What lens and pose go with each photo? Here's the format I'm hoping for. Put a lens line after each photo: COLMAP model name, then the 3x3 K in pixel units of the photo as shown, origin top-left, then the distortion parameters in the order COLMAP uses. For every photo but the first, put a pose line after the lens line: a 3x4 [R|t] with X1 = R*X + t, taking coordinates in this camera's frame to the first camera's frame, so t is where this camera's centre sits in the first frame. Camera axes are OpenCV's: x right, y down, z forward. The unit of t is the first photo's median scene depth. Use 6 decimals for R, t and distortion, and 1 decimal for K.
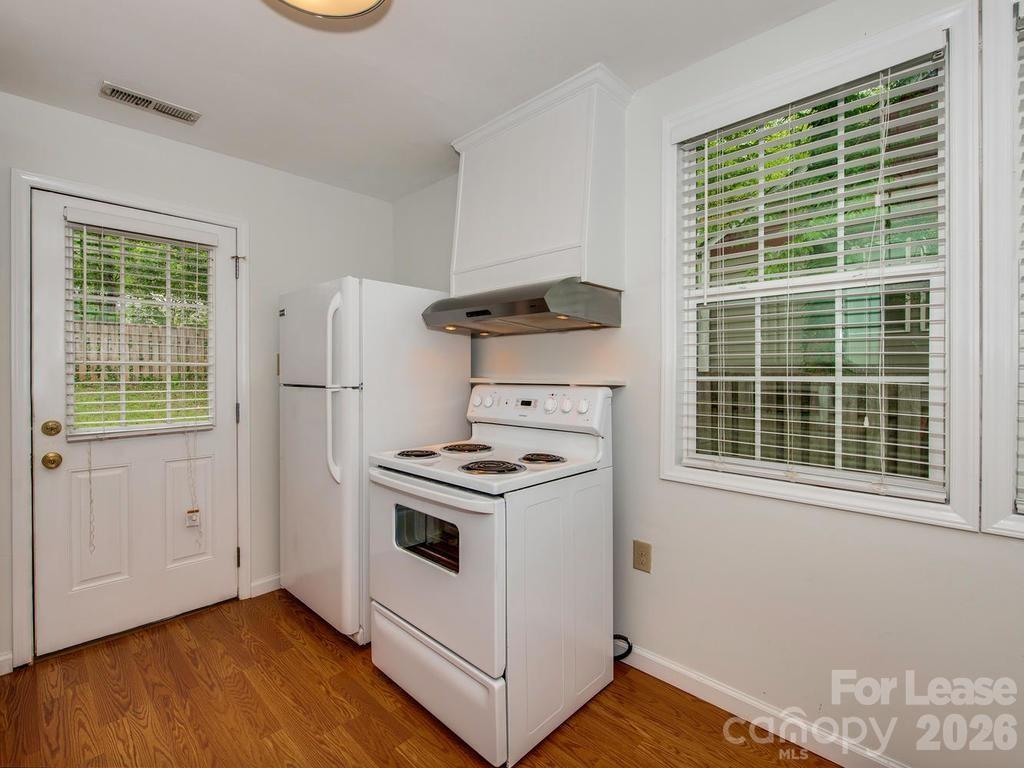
lens RADIAL K [[489.4, 0, 513.2], [0, 489.4, 374.3], [0, 0, 1]] dist [0.001001, -0.000014]
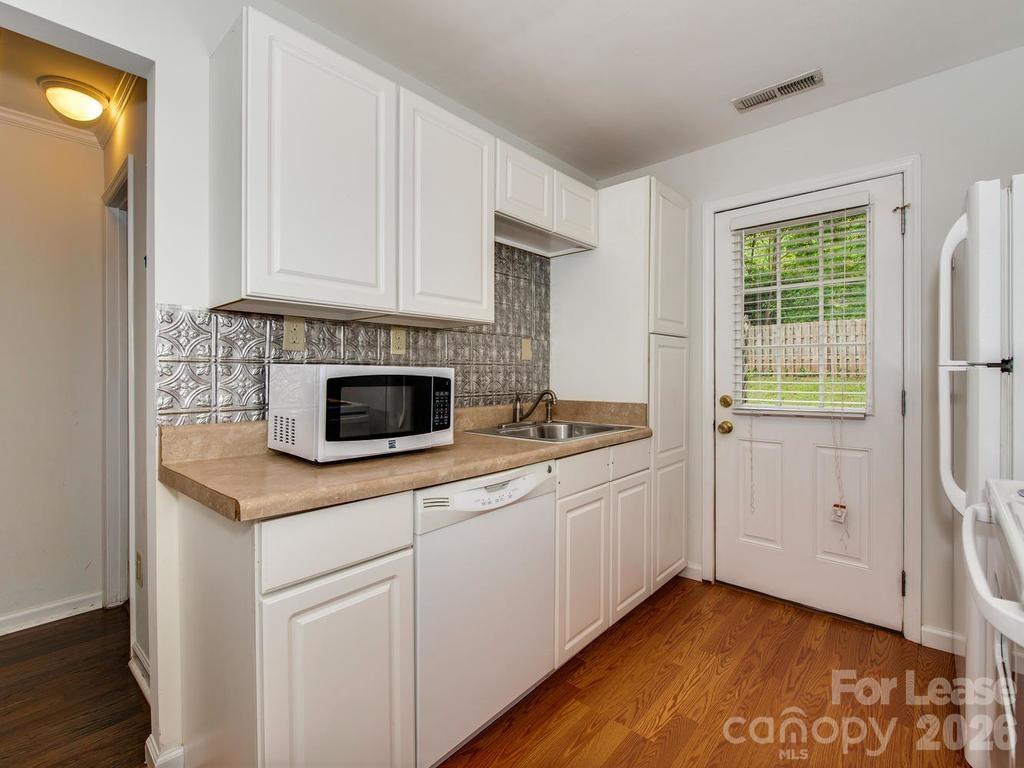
lens RADIAL K [[489.4, 0, 513.2], [0, 489.4, 374.3], [0, 0, 1]] dist [0.001001, -0.000014]
pose [[0.018200, -0.000204, -0.999834, 0.266877], [-0.003453, 0.999994, -0.000267, 0.041319], [0.999828, 0.003457, 0.018199, 0.412478]]
